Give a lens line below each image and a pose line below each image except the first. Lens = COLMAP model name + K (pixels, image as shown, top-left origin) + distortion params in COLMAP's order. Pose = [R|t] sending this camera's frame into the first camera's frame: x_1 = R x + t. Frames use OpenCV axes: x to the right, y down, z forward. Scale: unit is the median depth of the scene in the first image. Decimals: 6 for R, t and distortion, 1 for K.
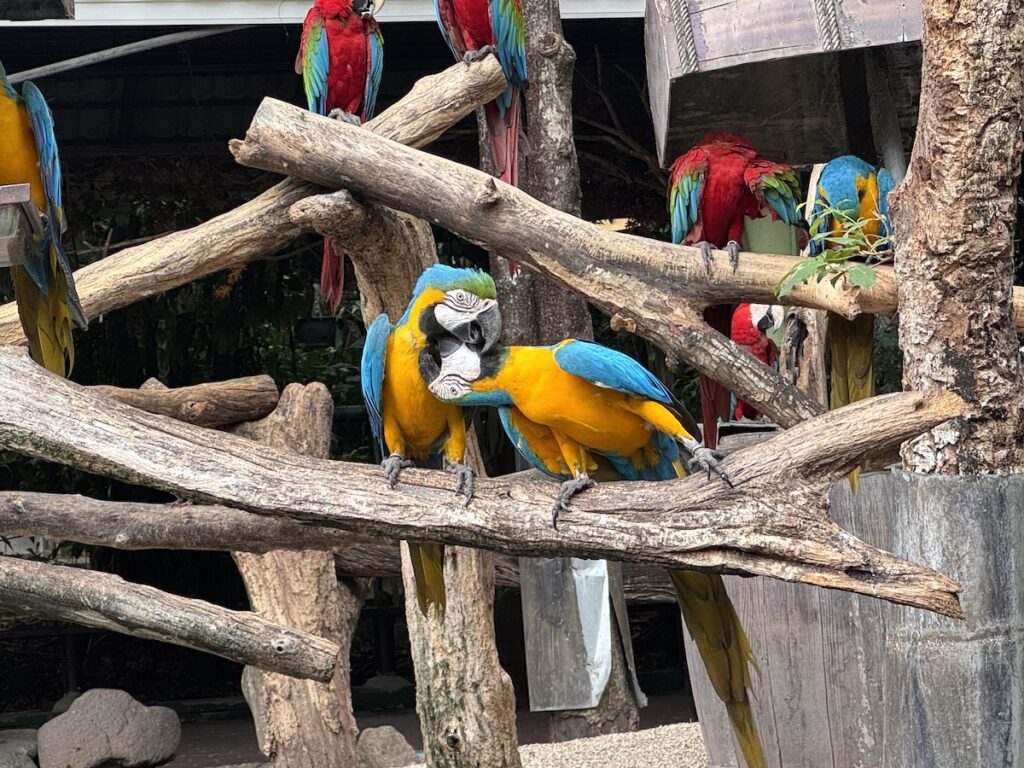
lens RADIAL K [[3187.3, 0, 512.0], [0, 3187.3, 384.0], [0, 0, 1]] dist [-0.190890, -1.111236]
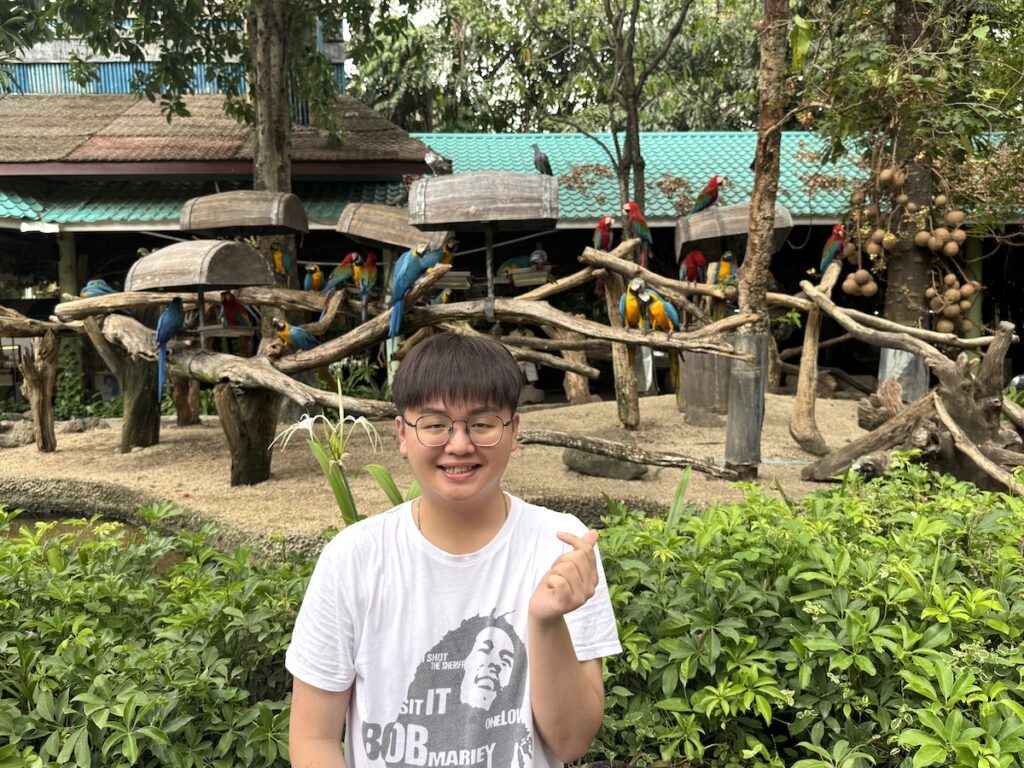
lens RADIAL K [[784.6, 0, 512.0], [0, 784.6, 384.0], [0, 0, 1]] dist [0.114184, -0.223300]
pose [[0.992370, 0.029845, -0.119625, -0.045813], [-0.019637, 0.996134, 0.085626, 0.008559], [0.121718, -0.082624, 0.989120, -0.111787]]
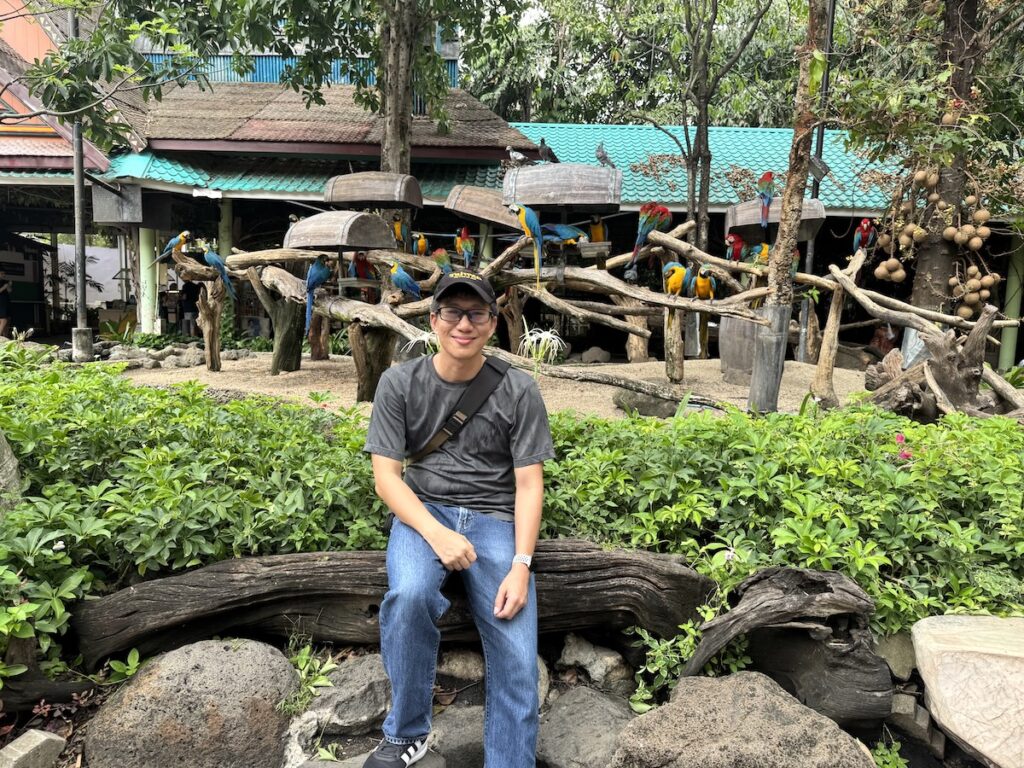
lens RADIAL K [[713.0, 0, 512.0], [0, 713.0, 384.0], [0, 0, 1]] dist [0.087454, -0.149197]
pose [[0.970167, 0.098847, -0.221371, -0.008171], [-0.069333, 0.988093, 0.137349, 0.019284], [0.232312, -0.117903, 0.965469, -0.243133]]
